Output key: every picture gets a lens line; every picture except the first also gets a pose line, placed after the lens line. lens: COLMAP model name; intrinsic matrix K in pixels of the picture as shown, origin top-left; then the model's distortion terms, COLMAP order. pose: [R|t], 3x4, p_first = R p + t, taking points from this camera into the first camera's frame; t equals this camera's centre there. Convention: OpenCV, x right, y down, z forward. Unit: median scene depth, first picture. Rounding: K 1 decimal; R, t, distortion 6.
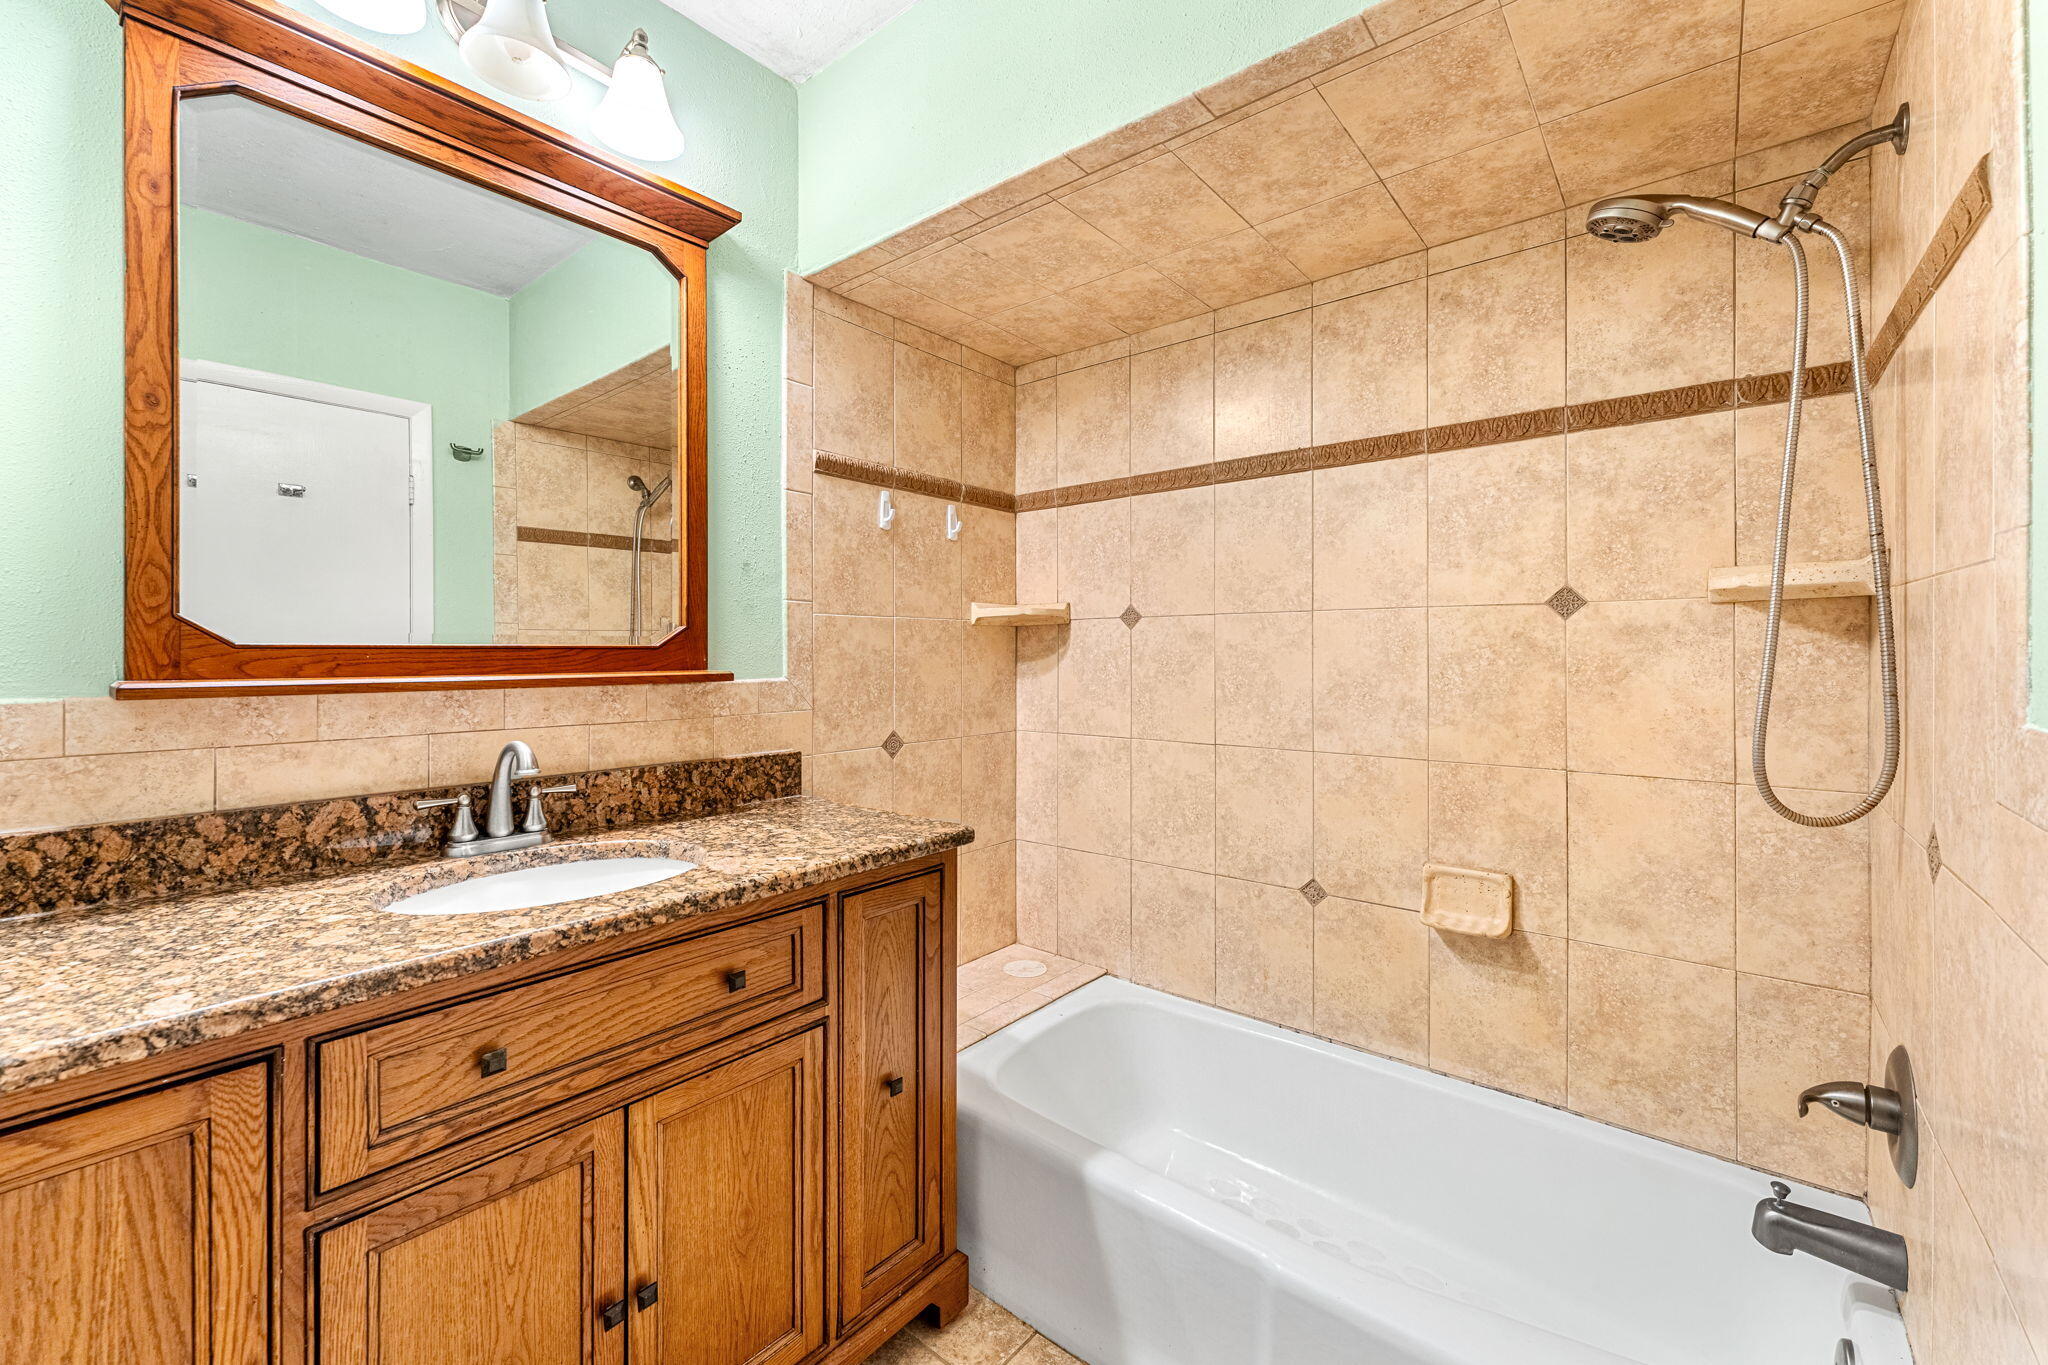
lens RADIAL K [[829.0, 0, 1017.9], [0, 829.0, 666.7], [0, 0, 1]] dist [-0.000135, 0.000031]
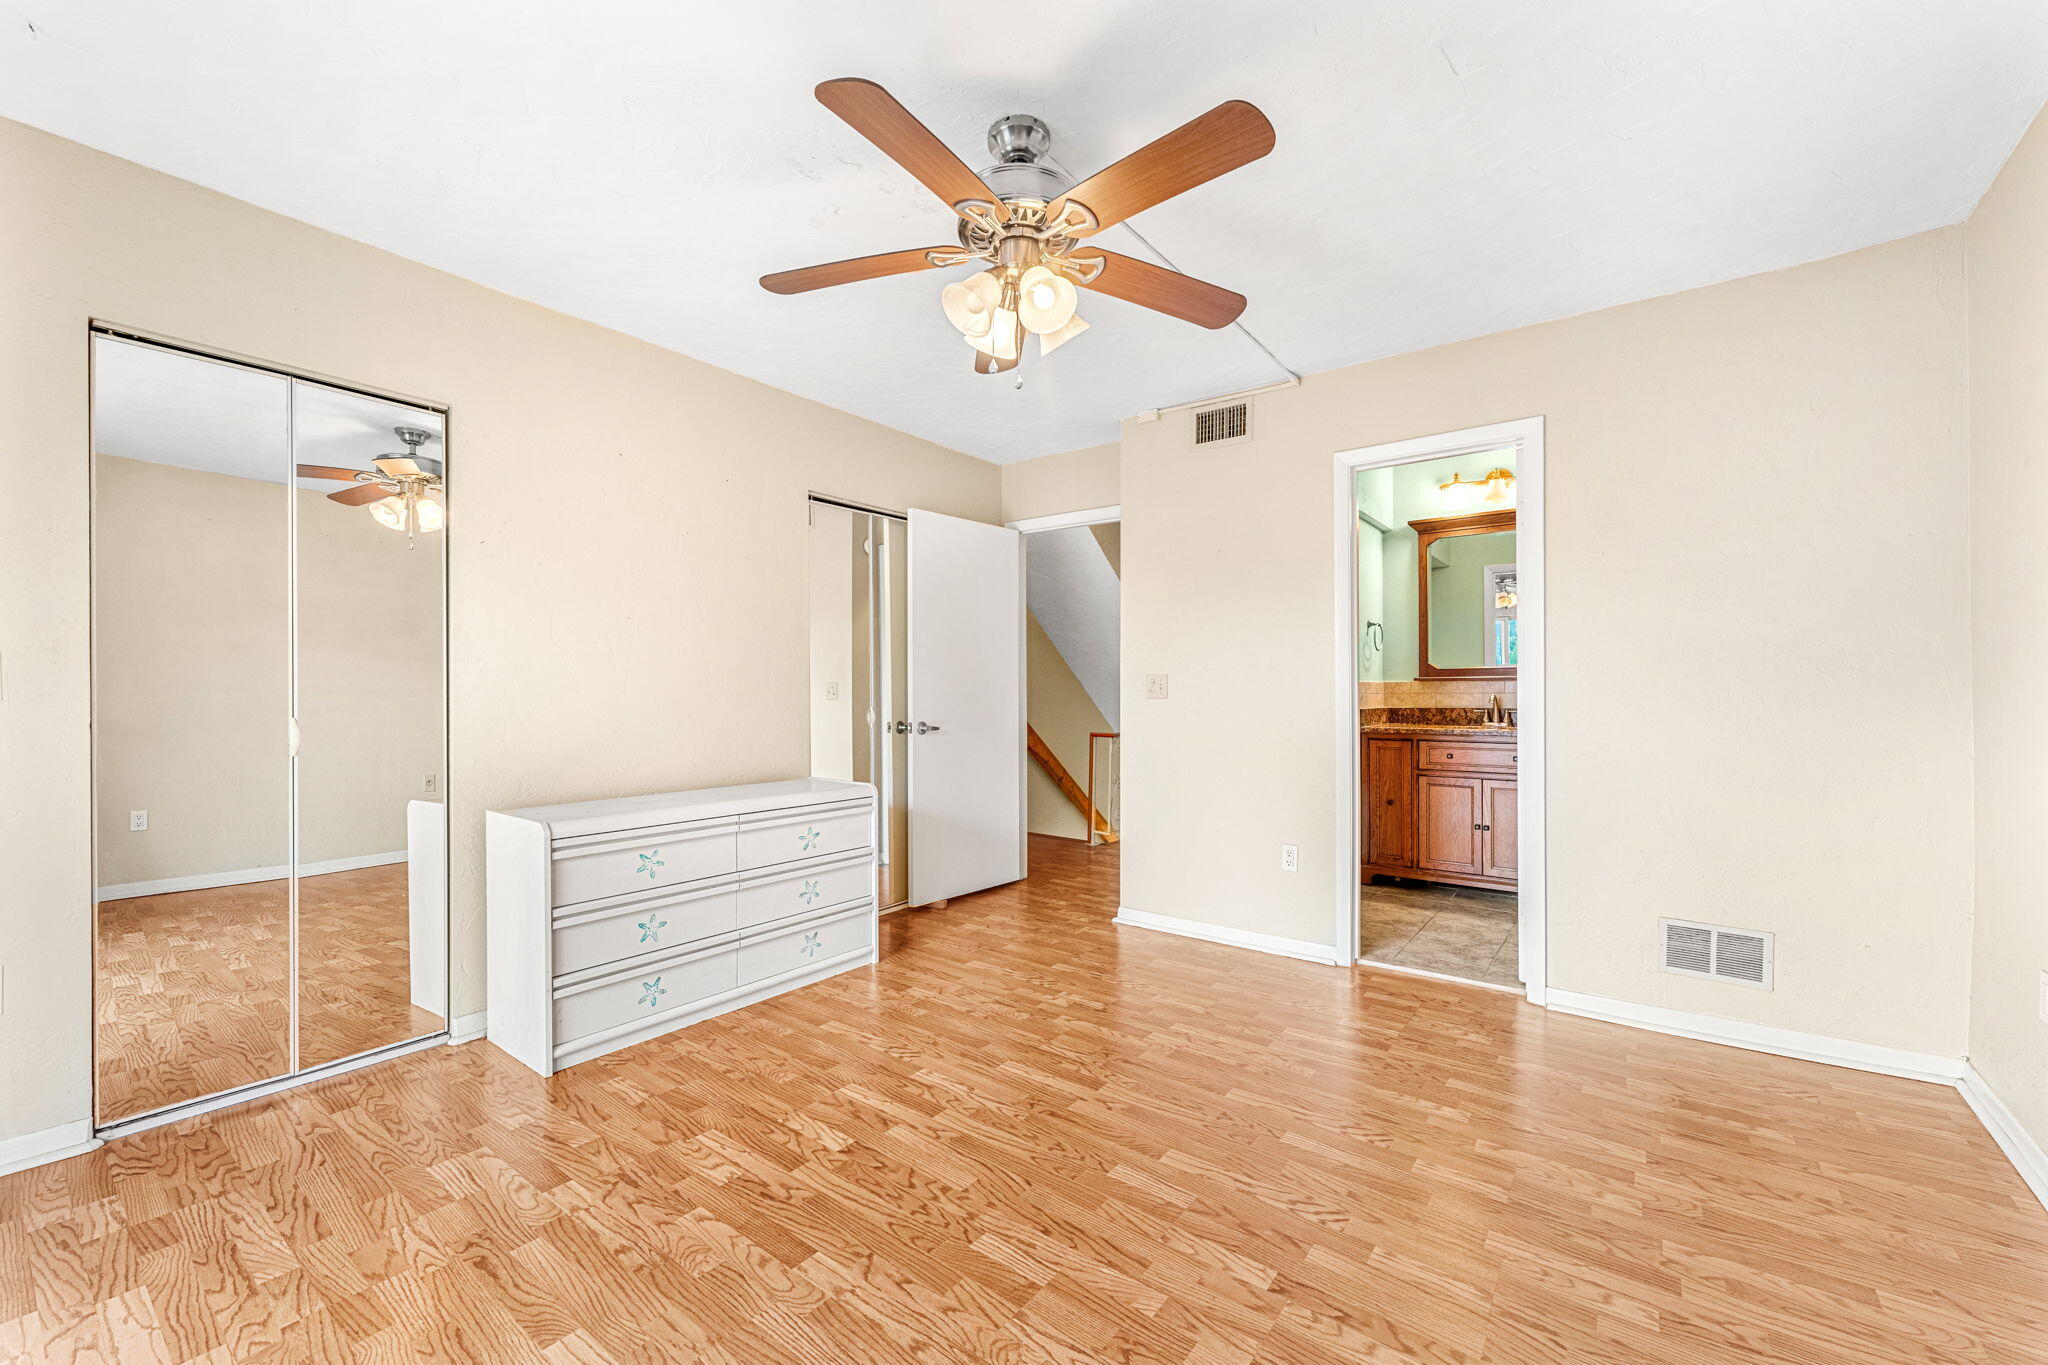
lens RADIAL K [[829.0, 0, 1011.4], [0, 829.0, 677.6], [0, 0, 1]] dist [-0.000135, 0.000031]
pose [[0.033746, -0.003620, -0.999424, 3.547289], [0.003164, 0.999989, -0.003515, 0.023273], [0.999425, -0.003044, 0.033757, -1.482319]]
